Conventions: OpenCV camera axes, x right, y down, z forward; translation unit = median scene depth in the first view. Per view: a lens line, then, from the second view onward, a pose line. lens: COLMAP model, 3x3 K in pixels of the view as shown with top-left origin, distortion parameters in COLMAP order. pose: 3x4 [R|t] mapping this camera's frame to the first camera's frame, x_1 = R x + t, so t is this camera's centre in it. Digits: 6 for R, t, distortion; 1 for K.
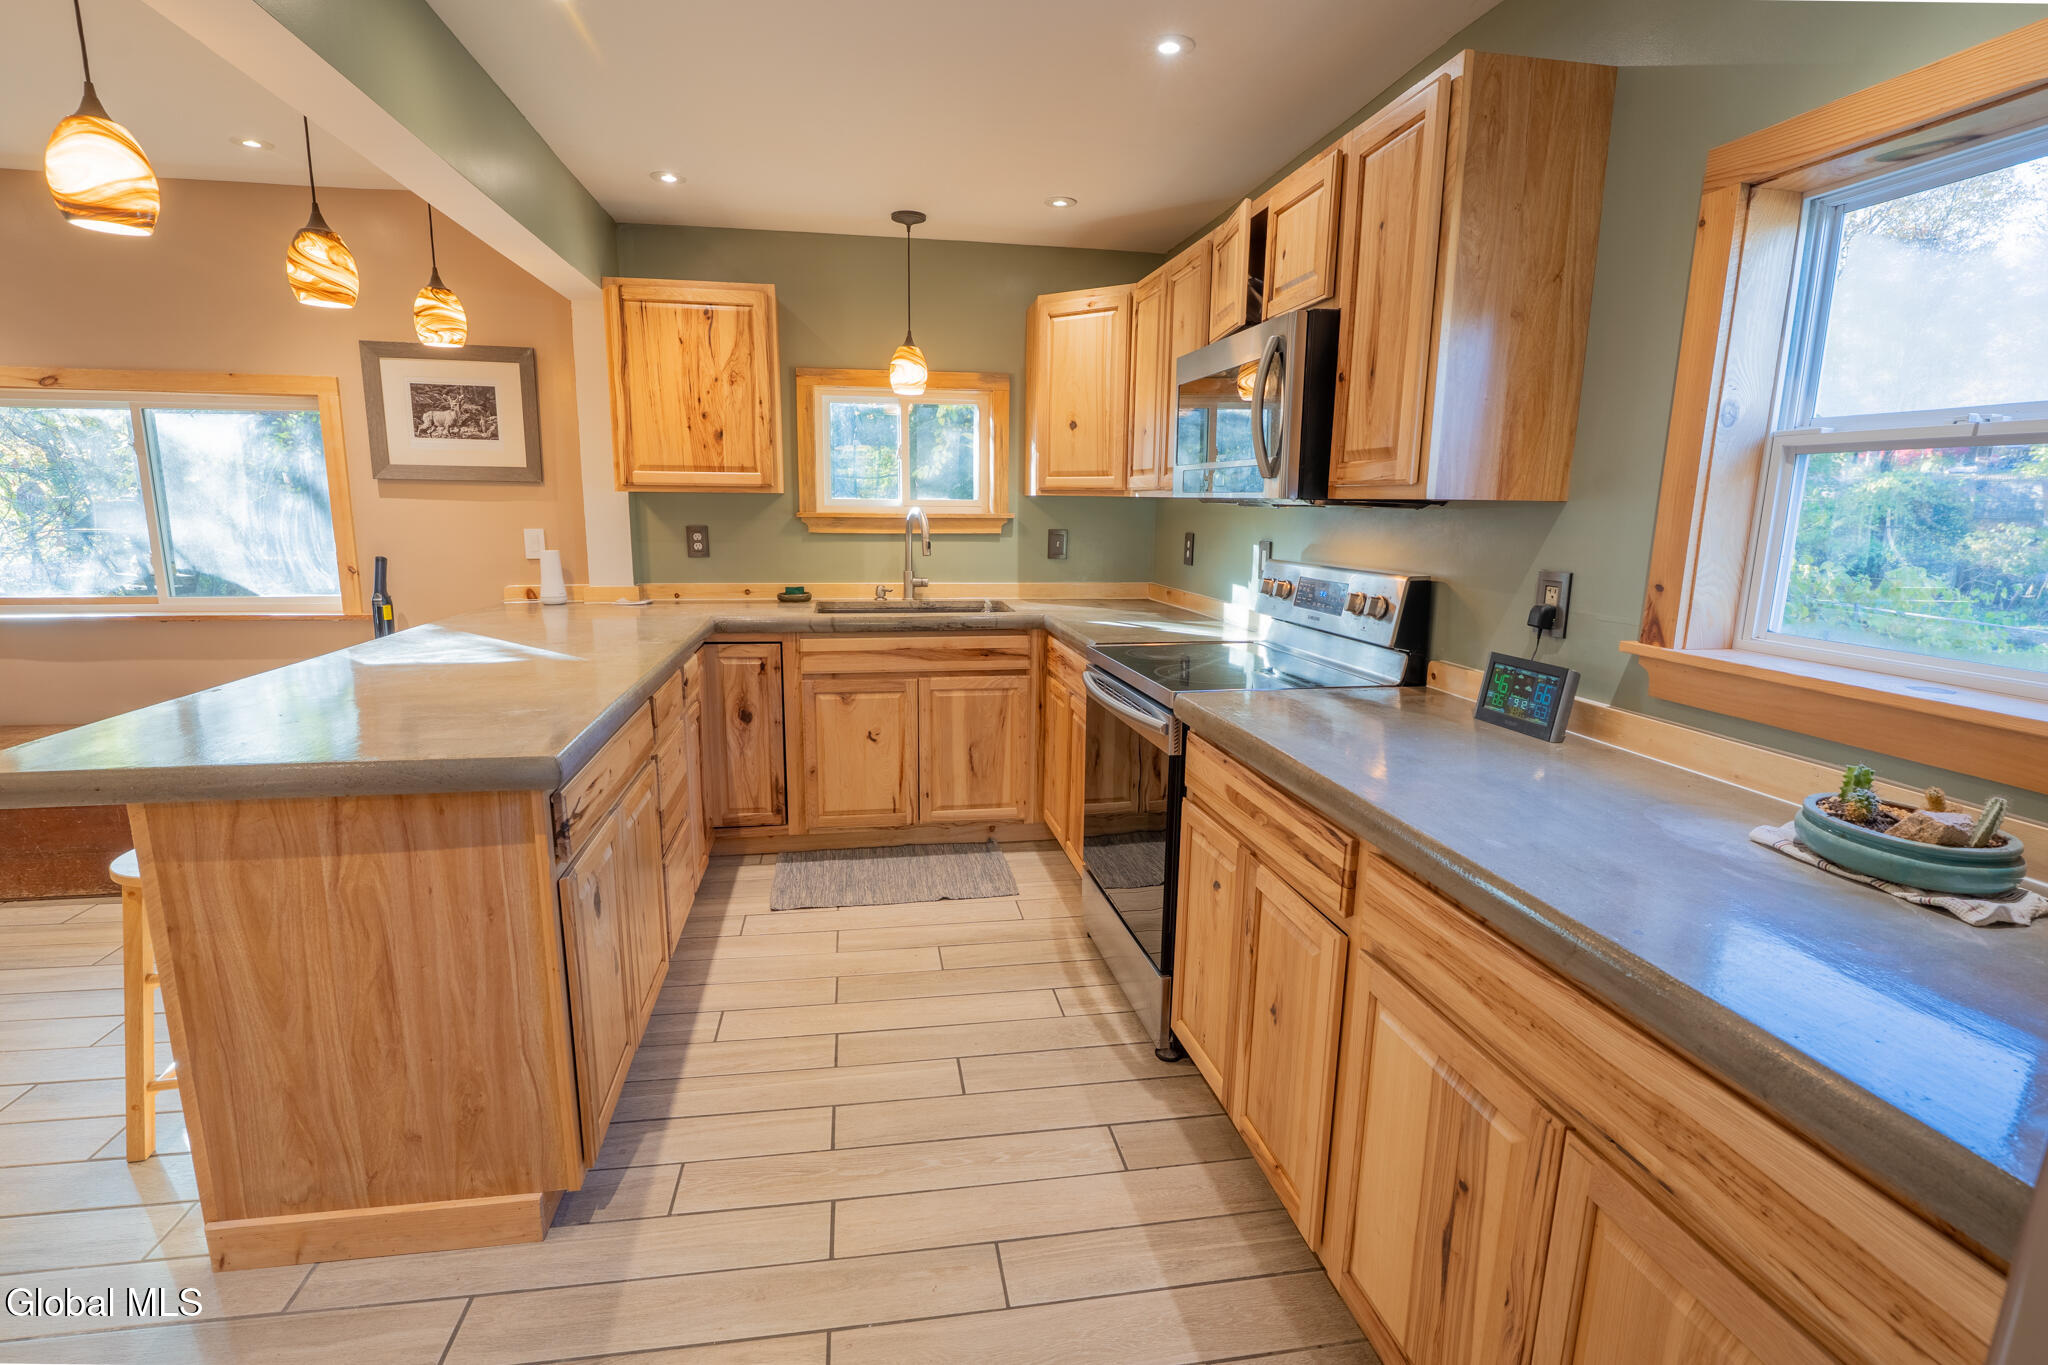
lens RADIAL K [[955.4, 0, 1020.3], [0, 955.4, 686.5], [0, 0, 1]] dist [-0.017578, -0.000694]
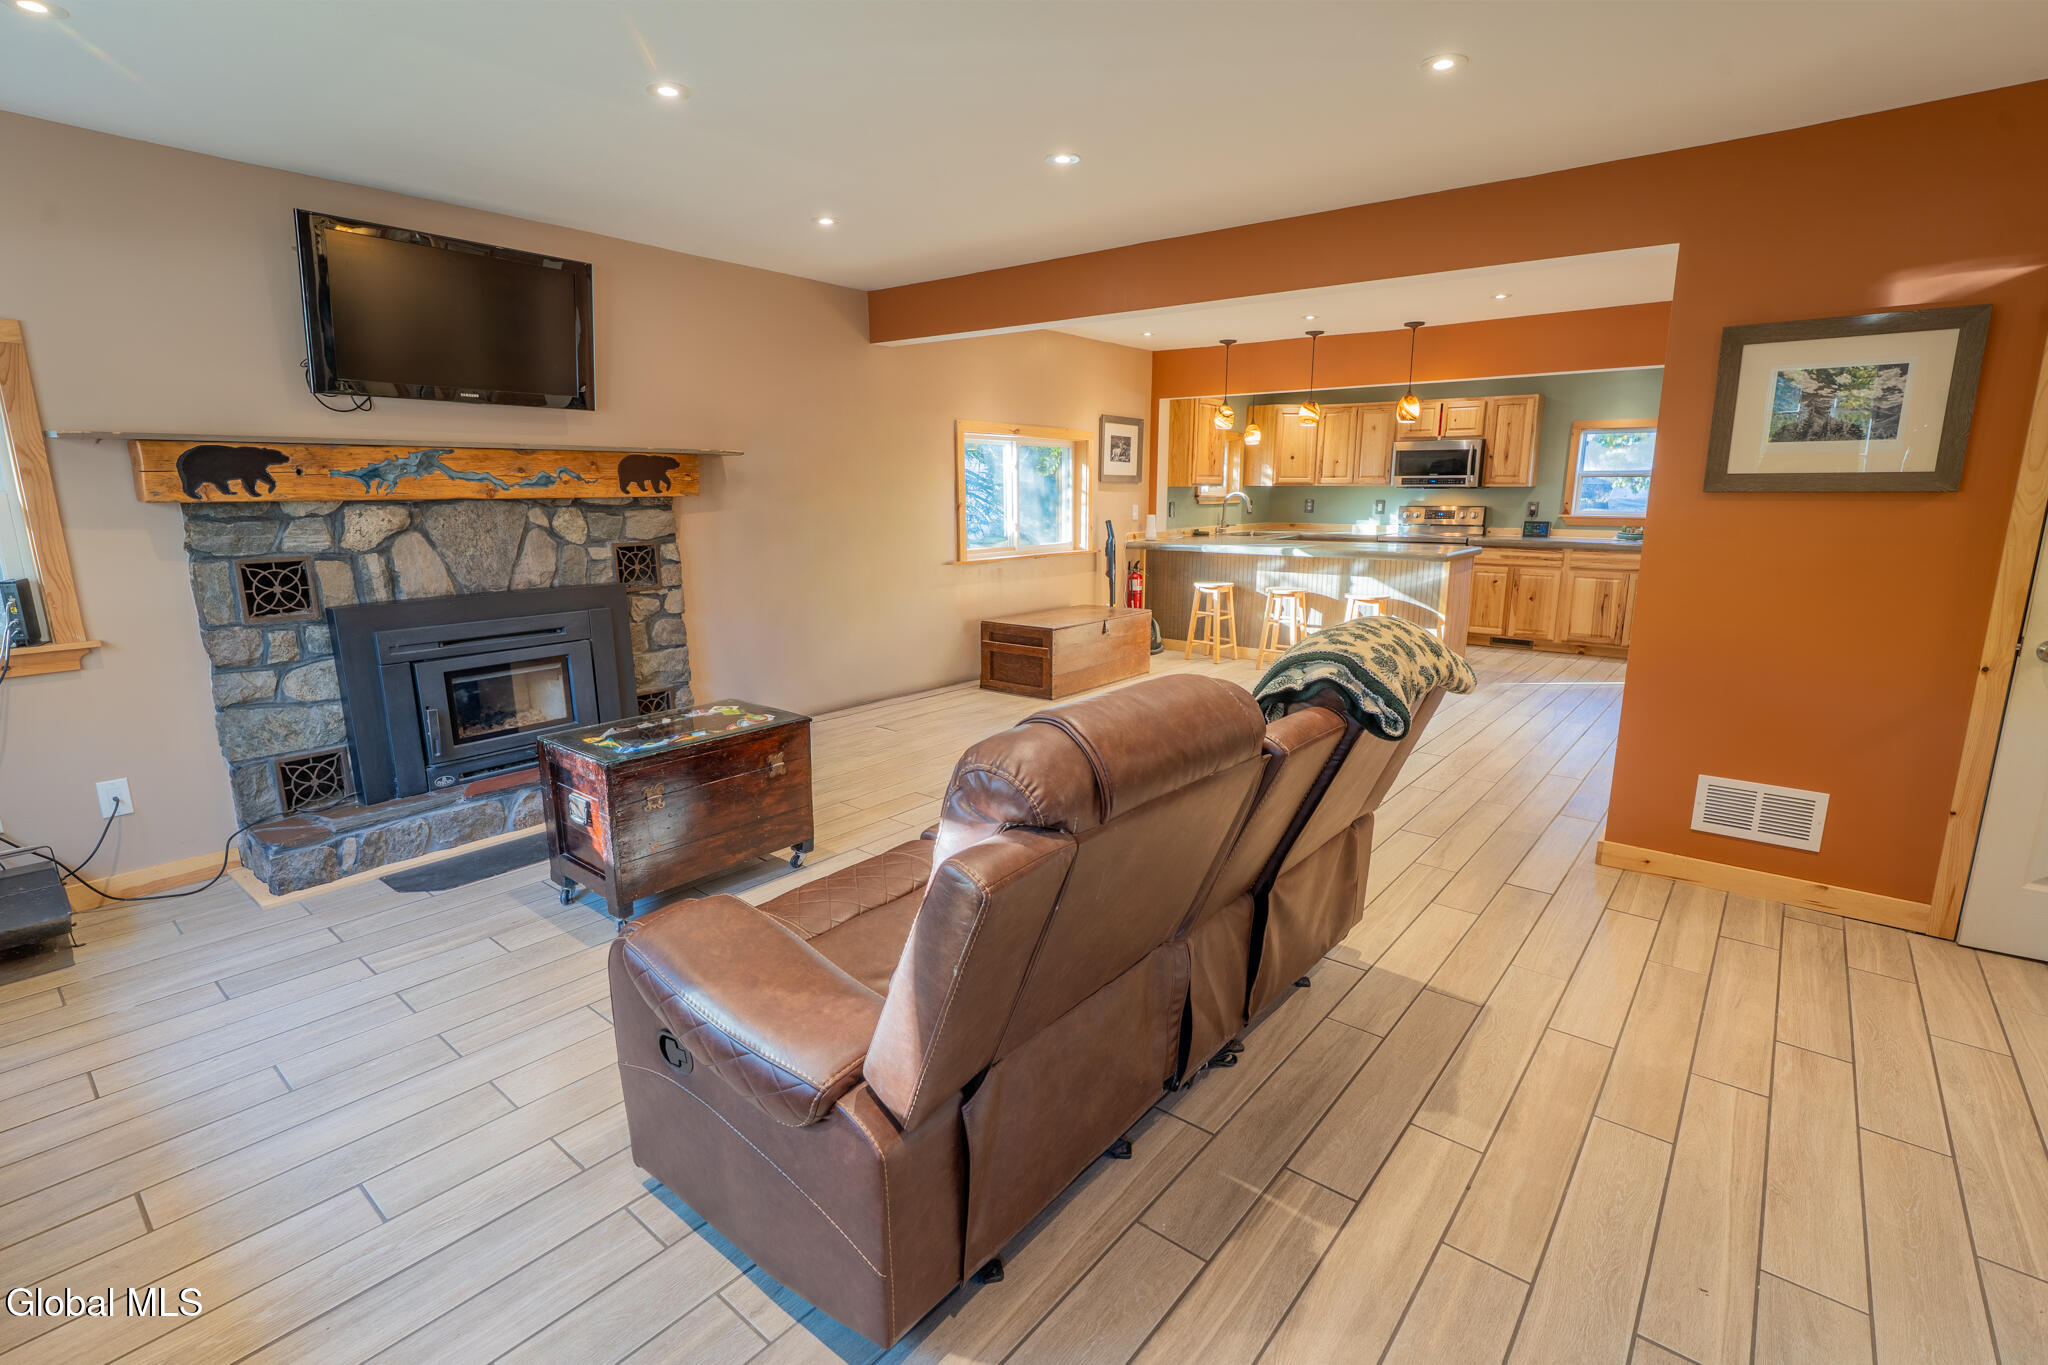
lens RADIAL K [[941.3, 0, 1024.0], [0, 941.3, 682.5], [0, 0, 1]] dist [-0.015952, 0.000036]
pose [[0.756112, -0.148918, 0.637274, -3.378624], [0.138449, 0.988125, 0.066637, 0.075667], [-0.639630, 0.037845, 0.767751, -0.665719]]
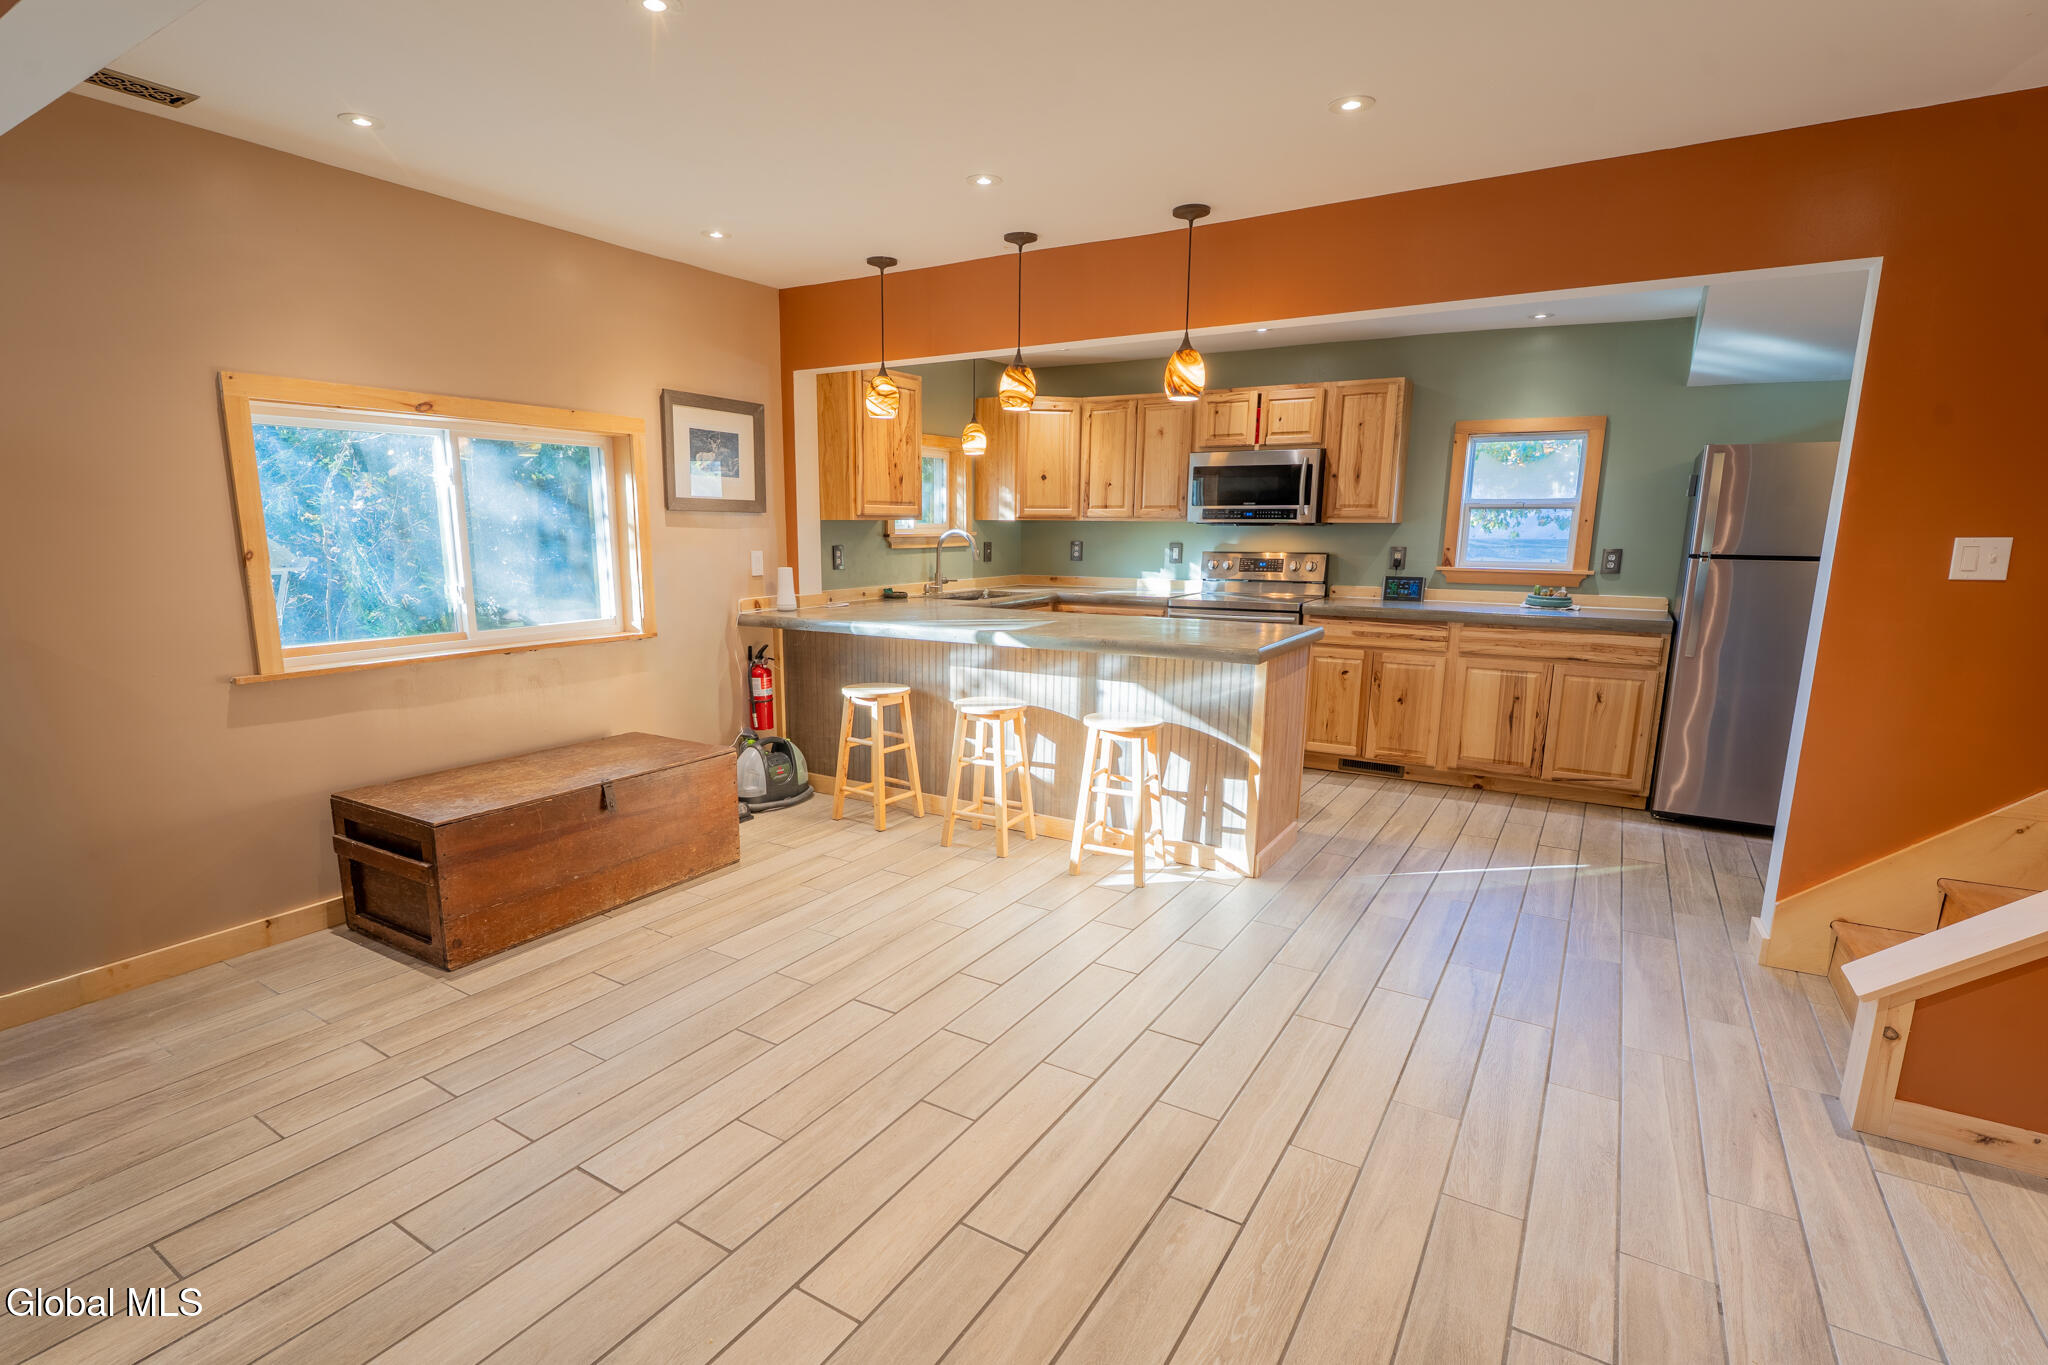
lens RADIAL K [[986.7, 0, 973.7], [0, 986.7, 715.2], [0, 0, 1]] dist [-0.017103, 0.000024]
pose [[0.679943, -0.150915, 0.717567, -2.064520], [0.146281, 0.986838, 0.068935, -0.007431], [-0.718526, 0.058094, 0.693070, -0.103737]]
